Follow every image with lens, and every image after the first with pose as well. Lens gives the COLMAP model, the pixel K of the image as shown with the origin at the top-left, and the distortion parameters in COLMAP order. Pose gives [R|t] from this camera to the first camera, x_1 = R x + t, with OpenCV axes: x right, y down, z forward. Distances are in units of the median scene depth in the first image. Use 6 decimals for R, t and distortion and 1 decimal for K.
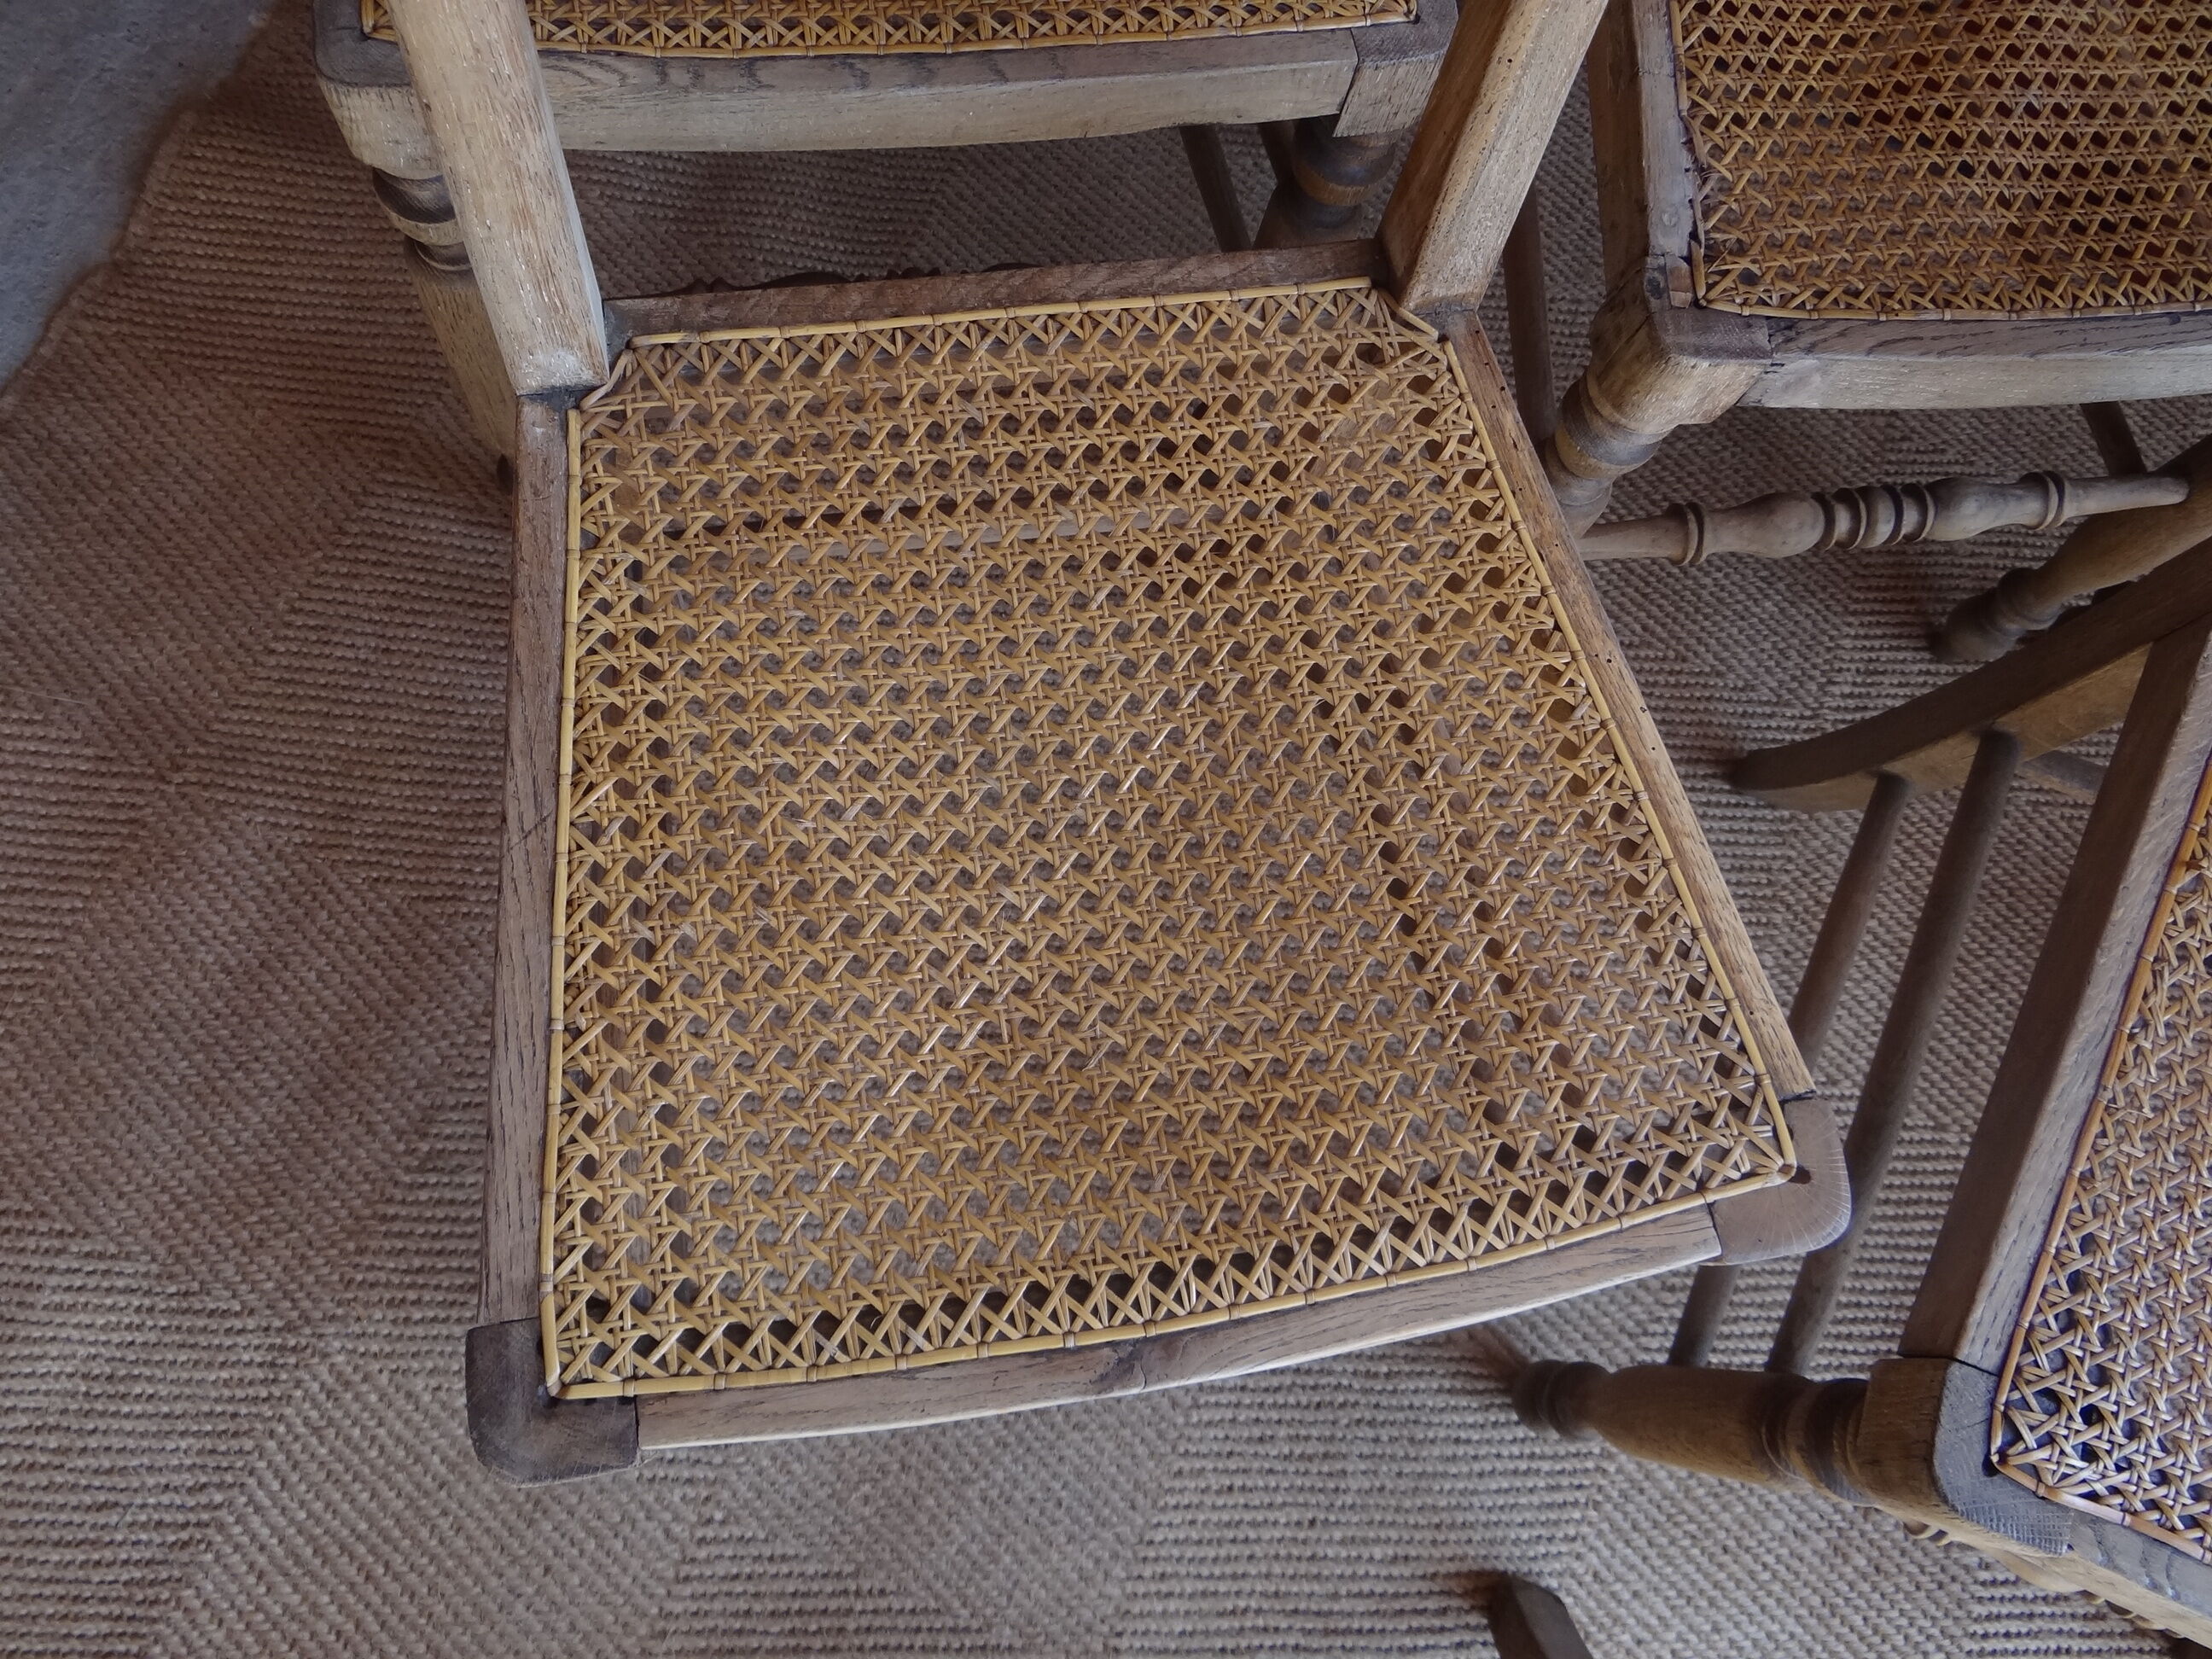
lens RADIAL K [[1712.9, 0, 1106.0], [0, 1712.9, 829.5], [0, 0, 1]] dist [0.011029, -0.003279]
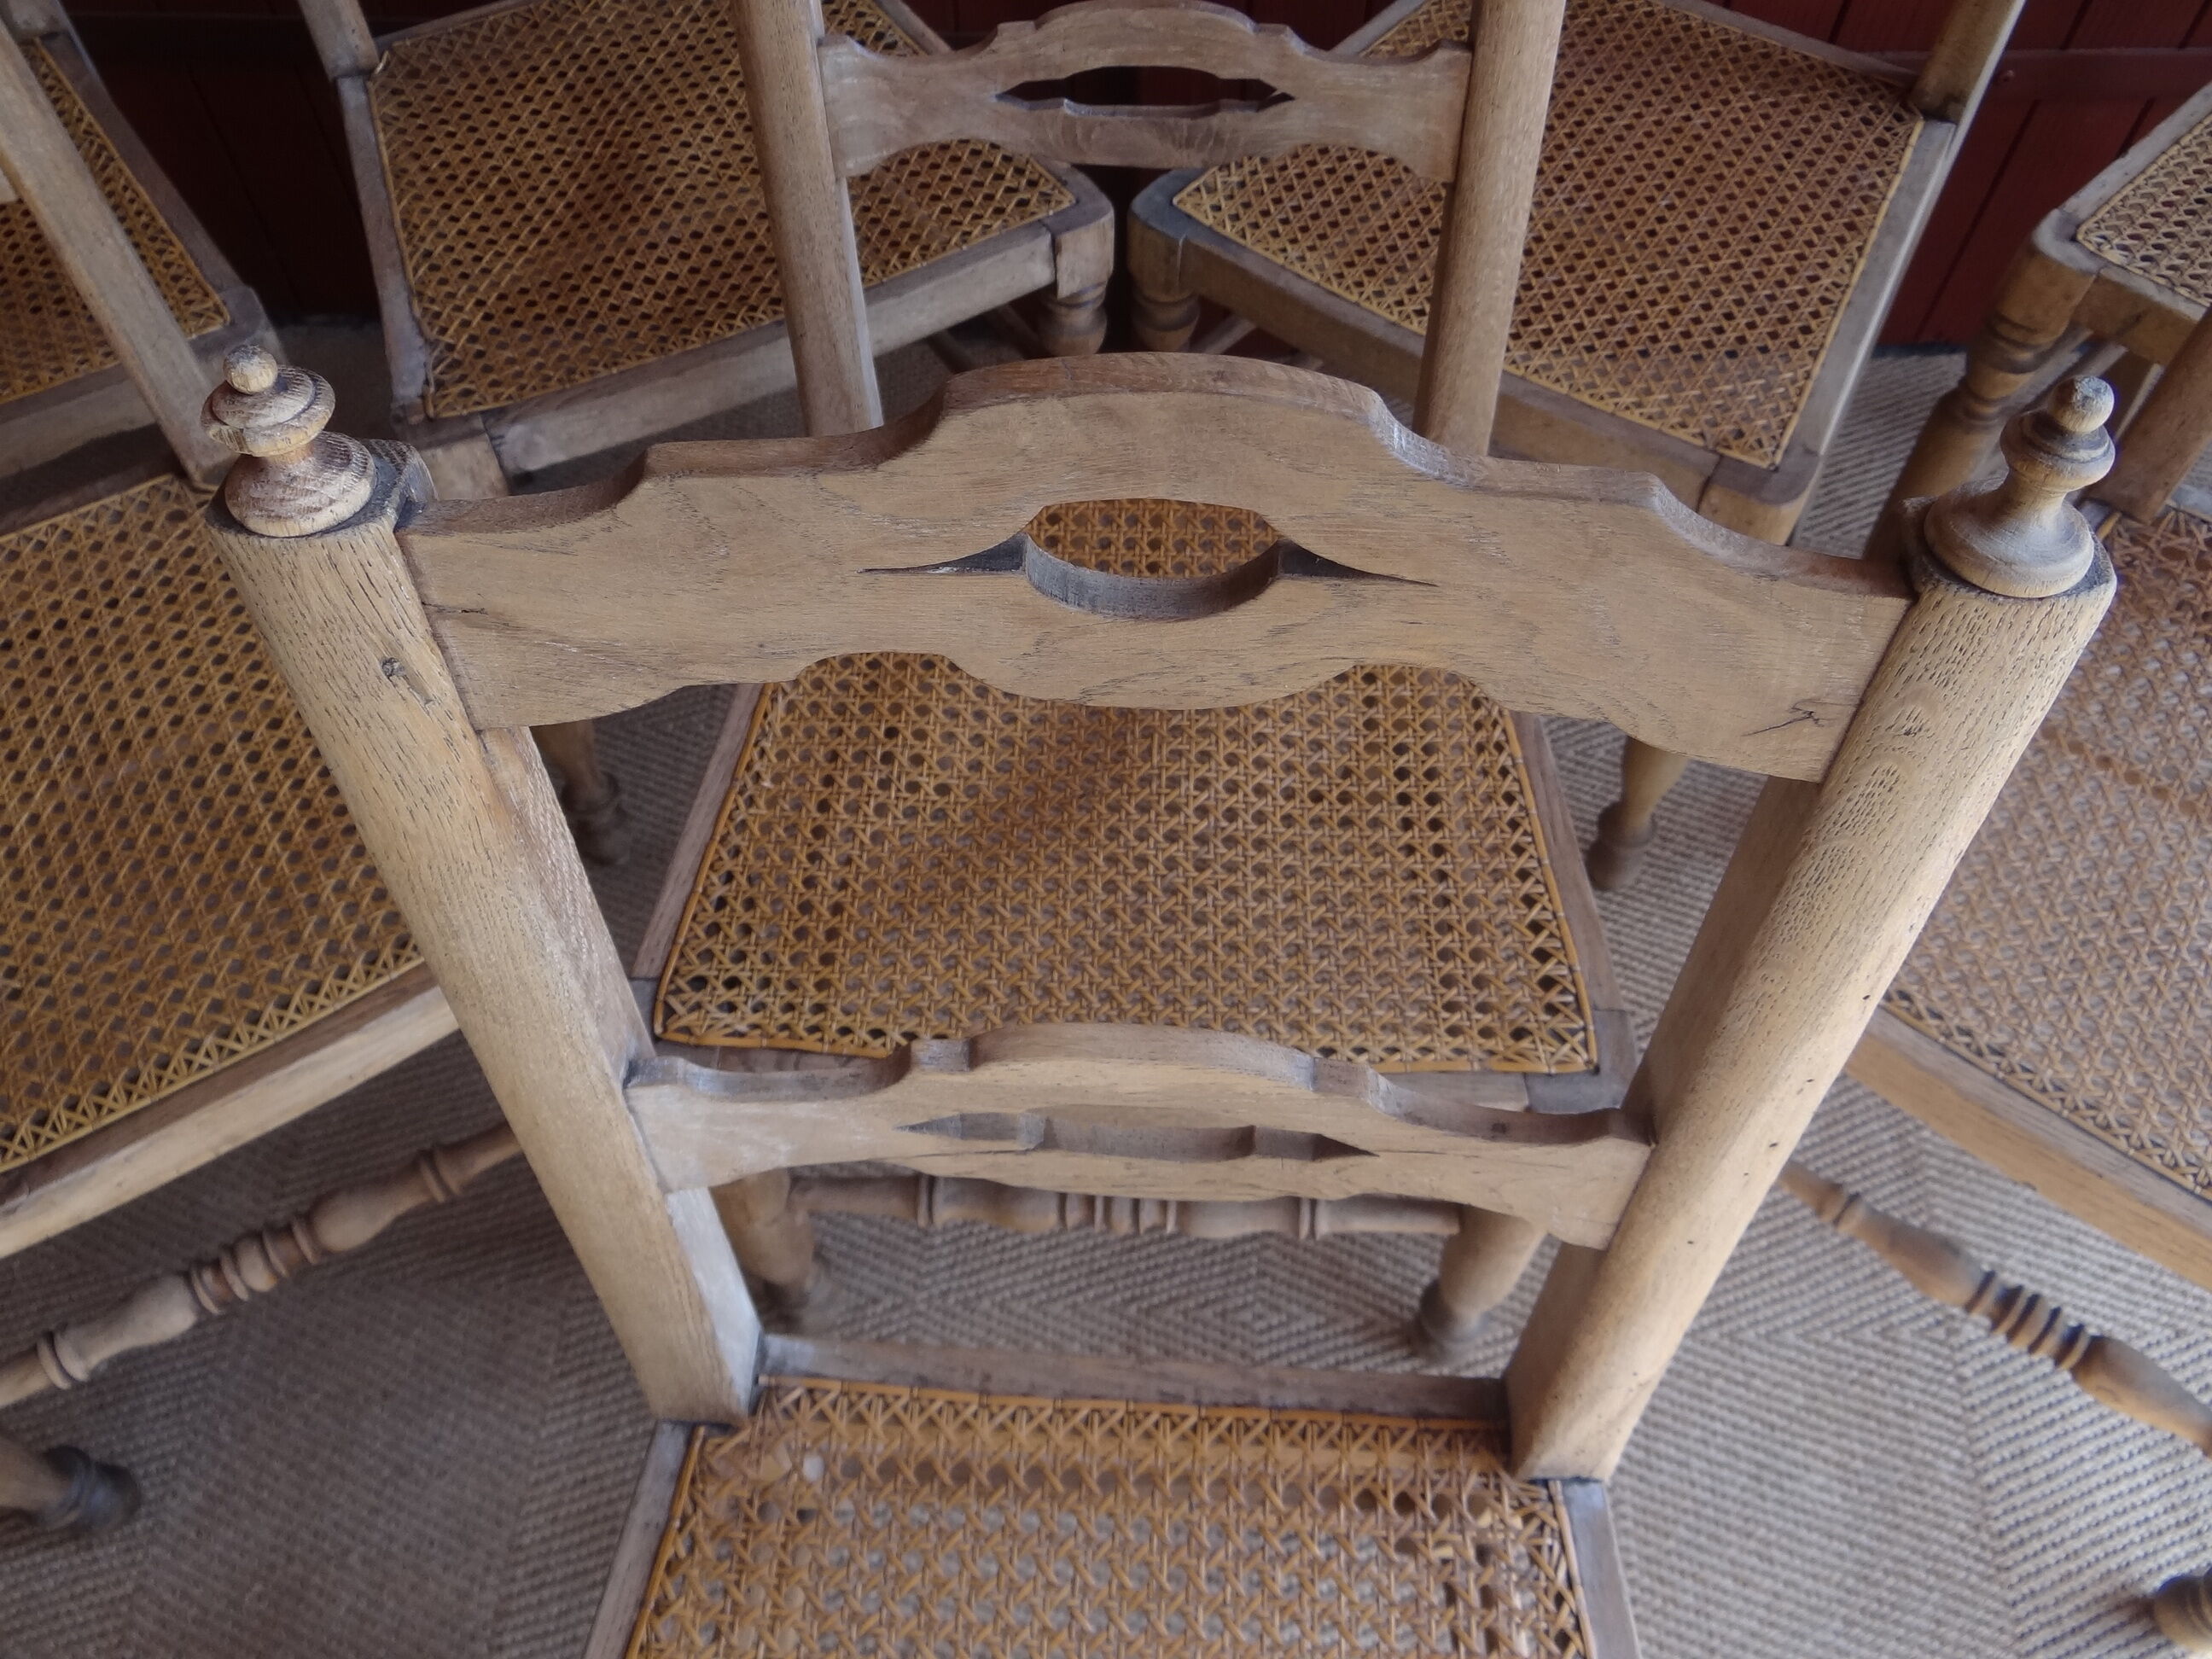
lens RADIAL K [[1749.2, 0, 1095.6], [0, 1749.2, 819.3], [0, 0, 1]] dist [-0.001298, 0.003665]
pose [[0.938089, -0.341411, 0.058548, 0.802788], [0.344951, 0.905324, -0.247783, 0.664719], [0.031591, 0.252639, 0.967045, -0.380526]]
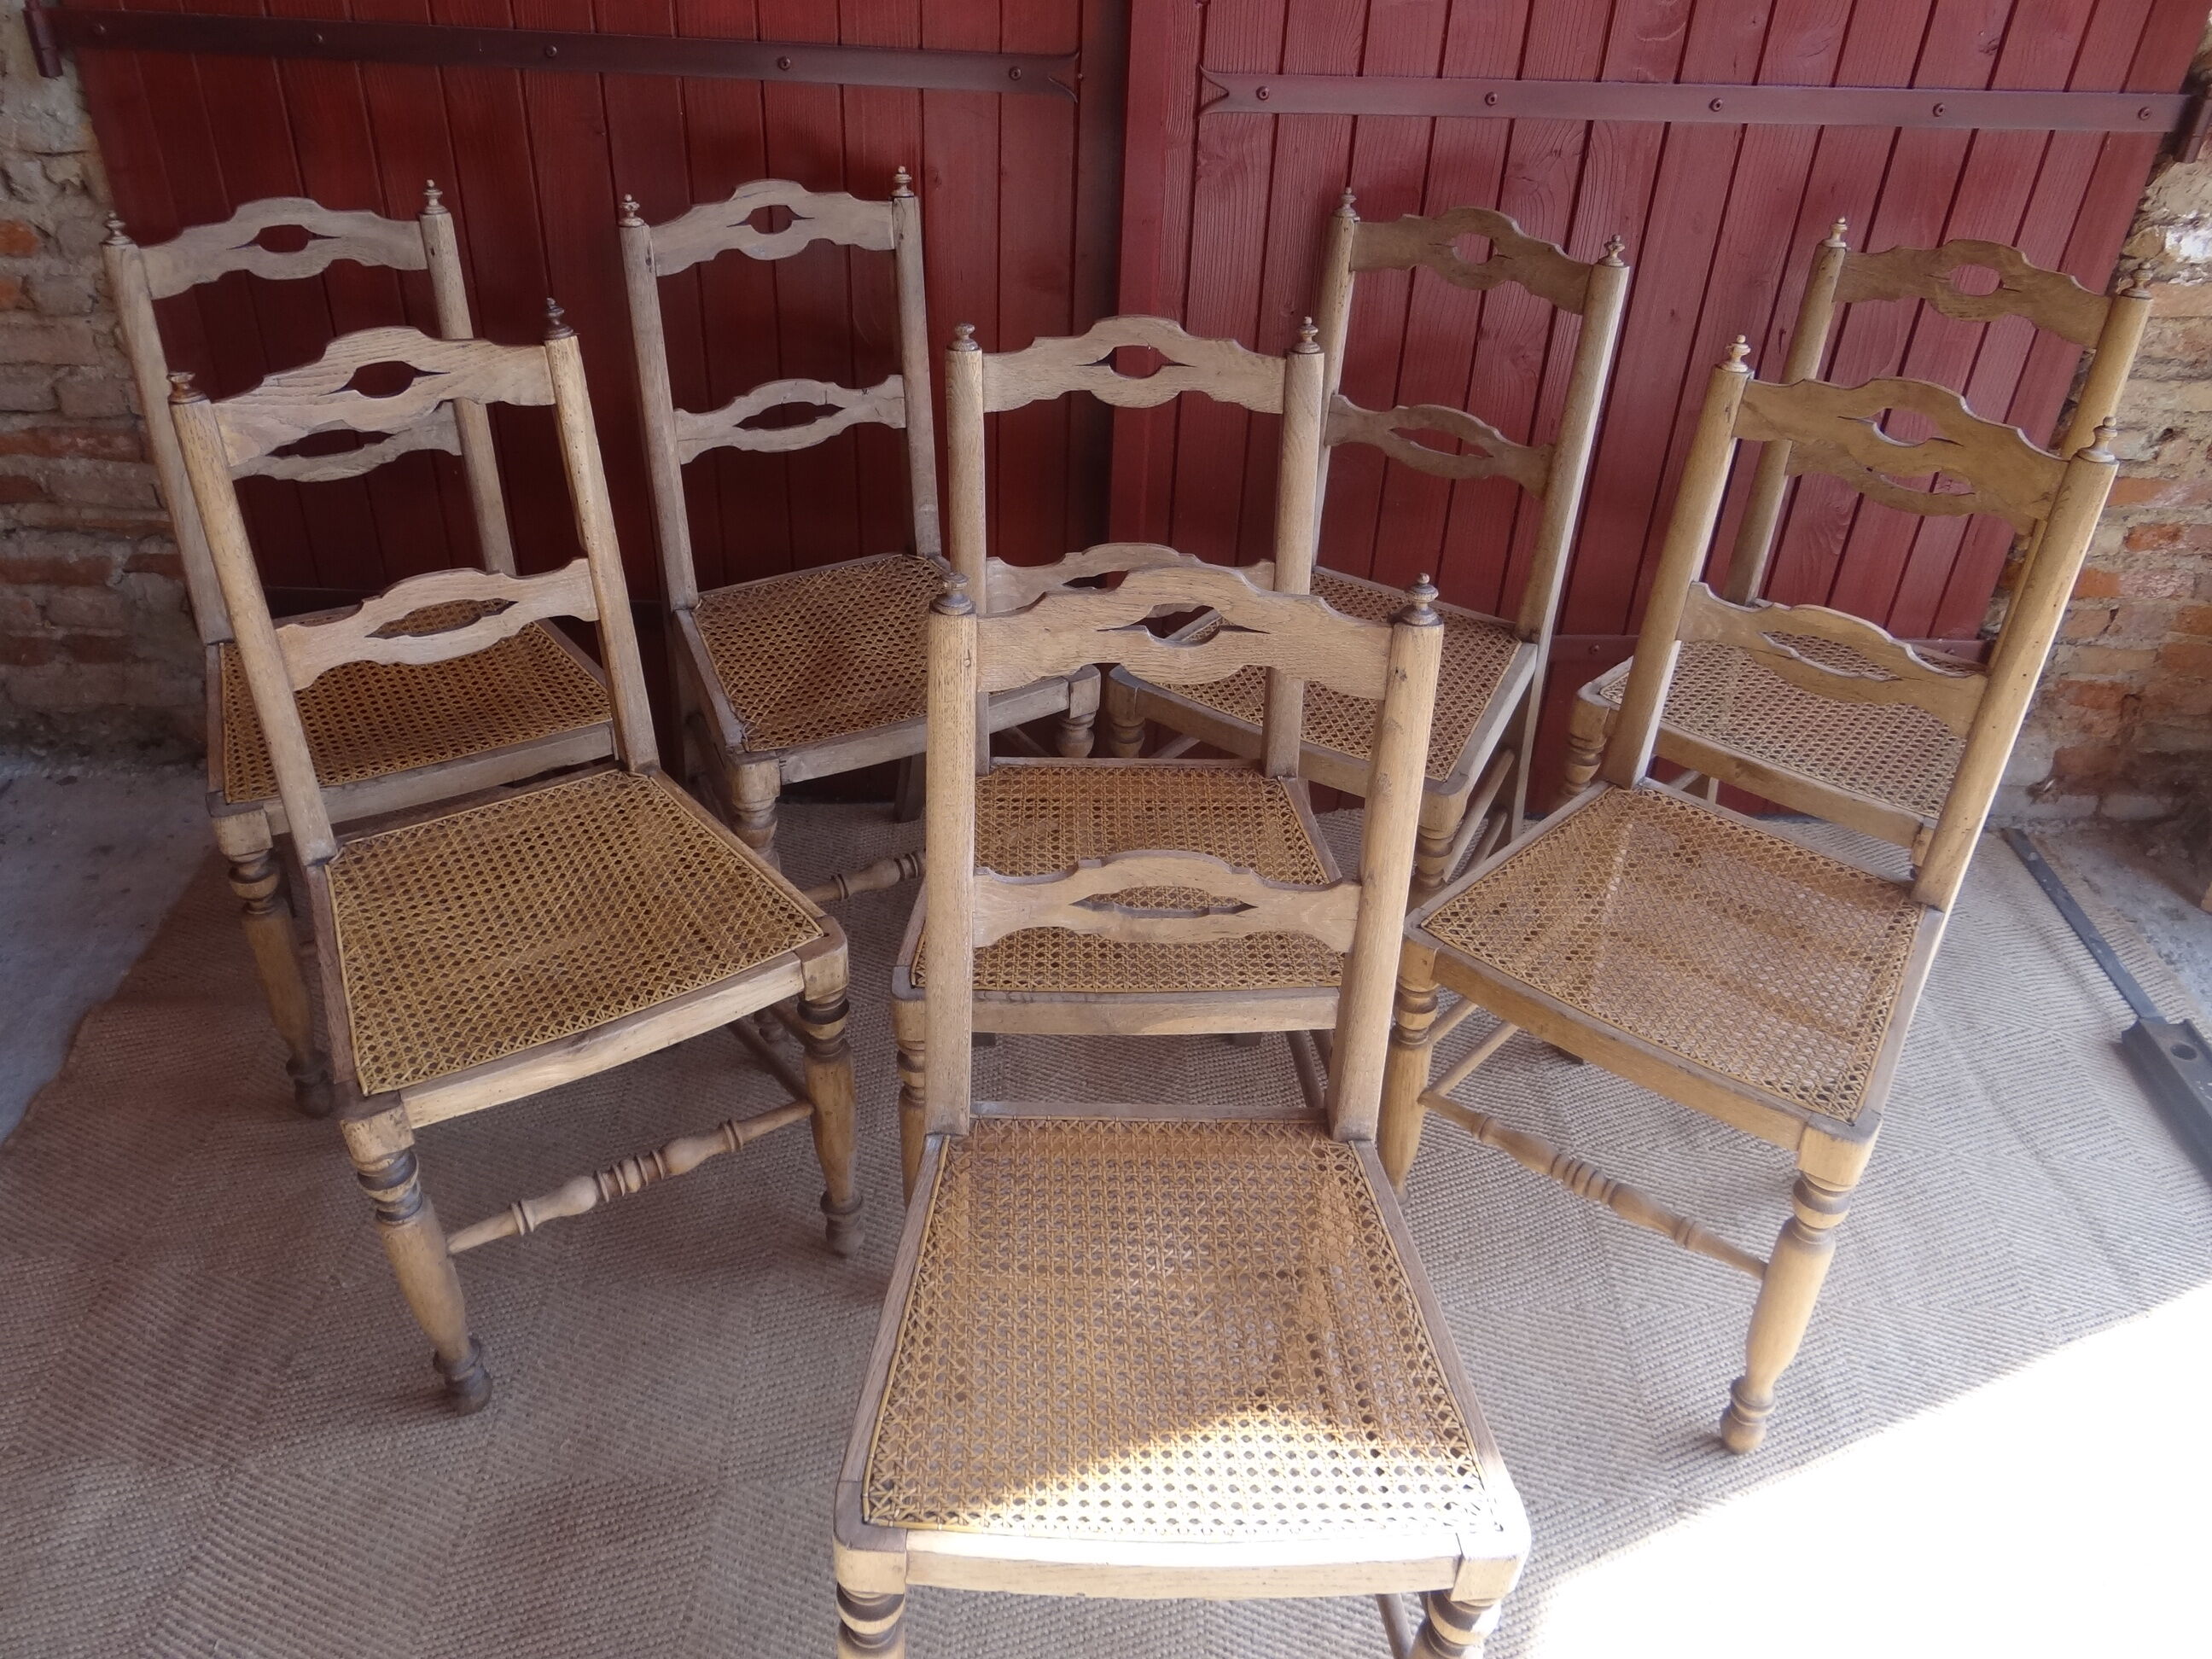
lens RADIAL K [[1748.8, 0, 1089.0], [0, 1748.8, 823.1], [0, 0, 1]] dist [0.001824, -0.001582]
pose [[0.930936, -0.281159, 0.233042, 0.216475], [0.364686, 0.749041, -0.553120, 1.804611], [-0.019043, 0.599906, 0.799844, -1.391707]]
